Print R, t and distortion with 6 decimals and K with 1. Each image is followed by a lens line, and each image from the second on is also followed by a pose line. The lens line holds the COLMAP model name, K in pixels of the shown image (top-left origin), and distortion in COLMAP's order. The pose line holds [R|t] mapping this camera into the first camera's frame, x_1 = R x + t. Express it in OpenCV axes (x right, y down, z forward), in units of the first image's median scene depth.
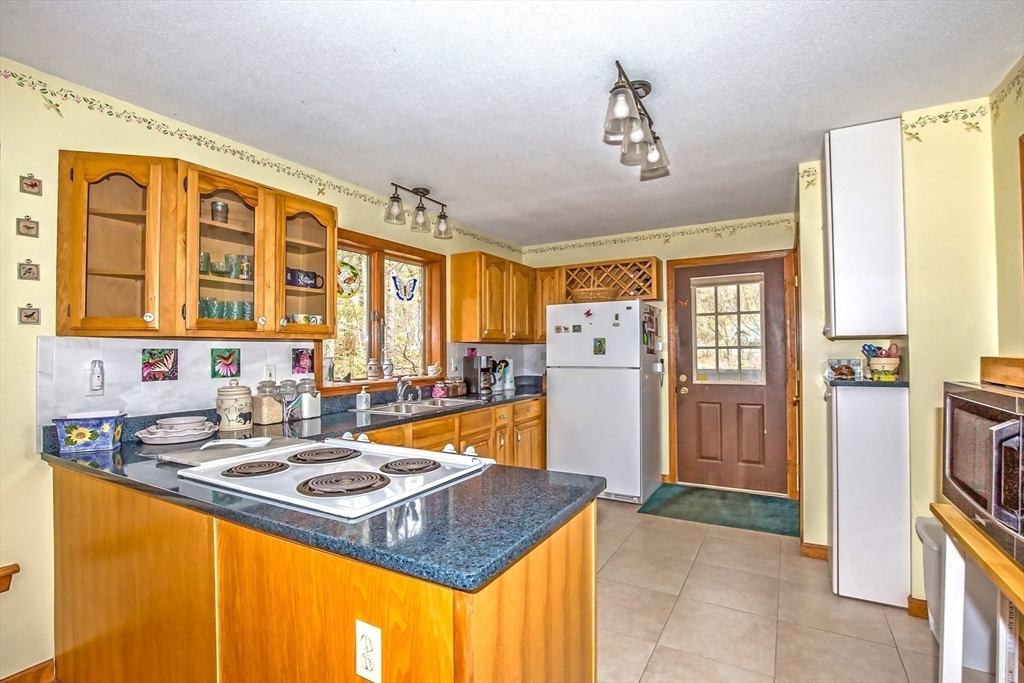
lens RADIAL K [[478.3, 0, 519.5], [0, 478.3, 342.2], [0, 0, 1]] dist [-0.031920, 0.000380]
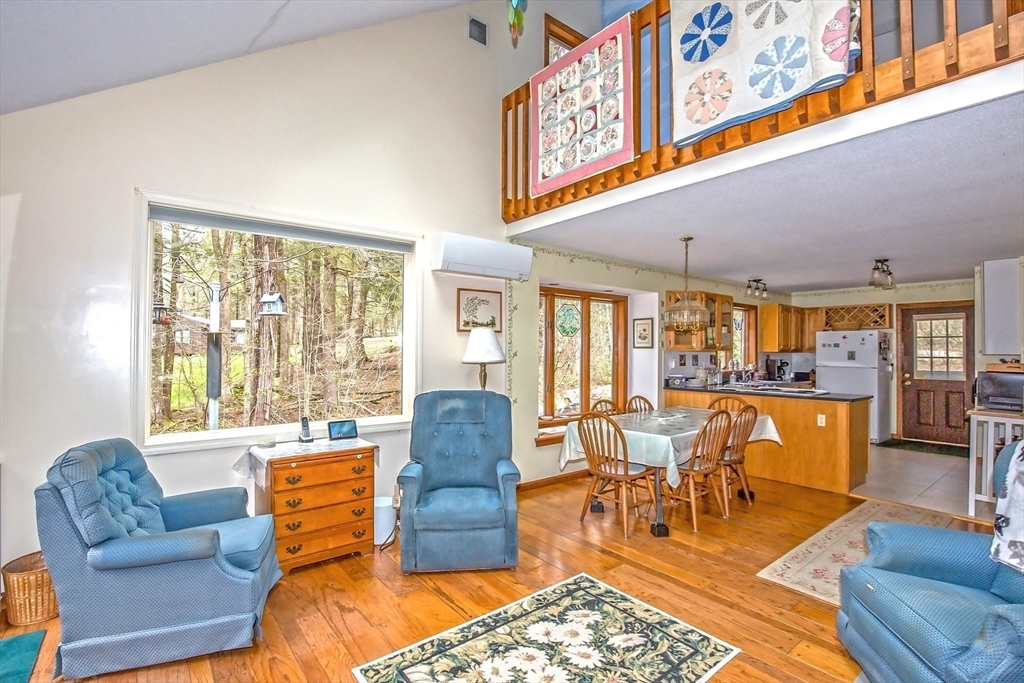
lens RADIAL K [[478.3, 0, 519.5], [0, 478.3, 342.2], [0, 0, 1]] dist [-0.031920, 0.000380]
pose [[0.928300, 0.010619, -0.371681, -0.338056], [-0.011311, 0.999936, 0.000318, -0.028065], [0.371660, 0.003909, 0.928360, -1.124261]]
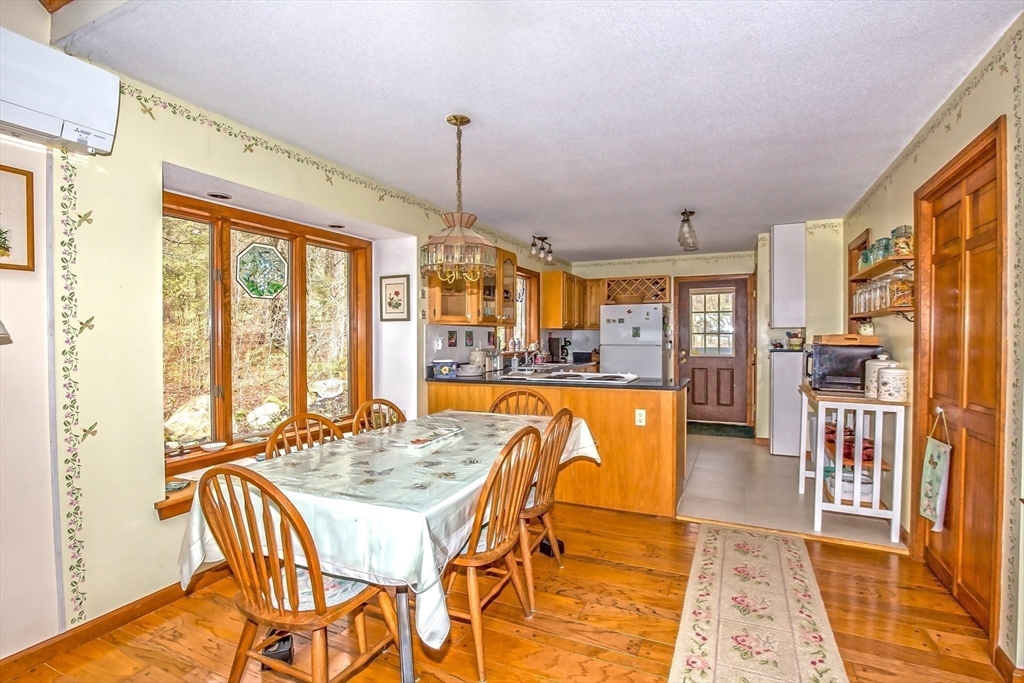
lens RADIAL K [[486.8, 0, 517.8], [0, 486.8, 342.1], [0, 0, 1]] dist [-0.035269, -0.000019]
pose [[0.996598, 0.006422, 0.082168, -0.364531], [-0.008643, 0.999606, 0.026699, 0.002382], [-0.081964, -0.027318, 0.996261, -0.597268]]
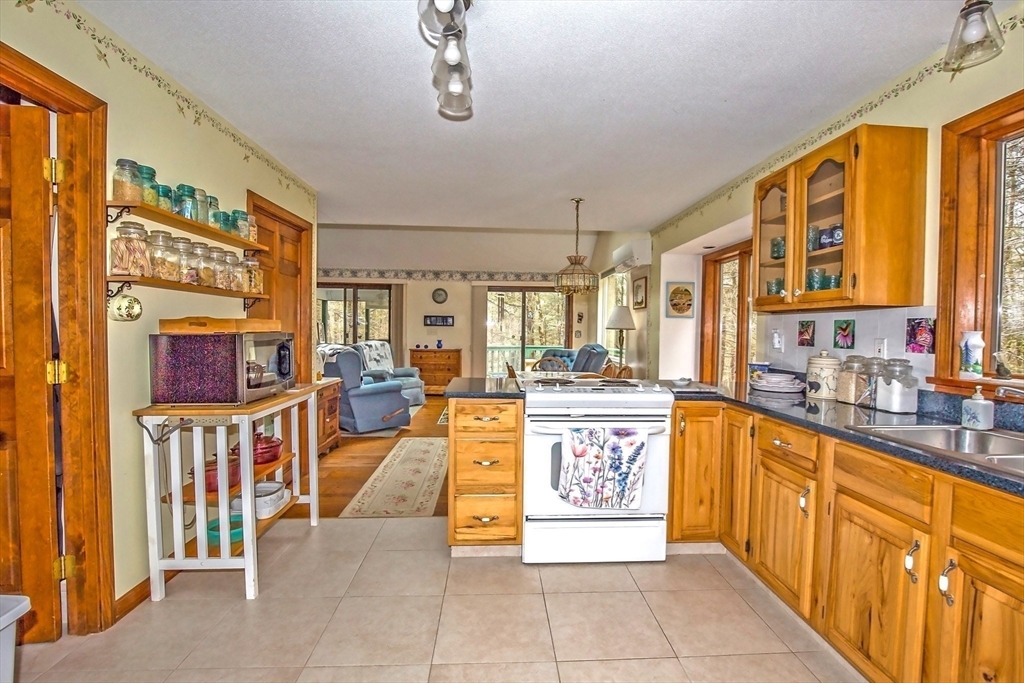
lens RADIAL K [[478.3, 0, 519.5], [0, 478.3, 342.2], [0, 0, 1]] dist [-0.031920, 0.000380]
pose [[-0.840350, 0.015173, -0.541832, 0.311397], [0.004399, 0.999766, 0.021175, 0.022777], [0.542027, 0.015411, -0.840220, 0.910861]]
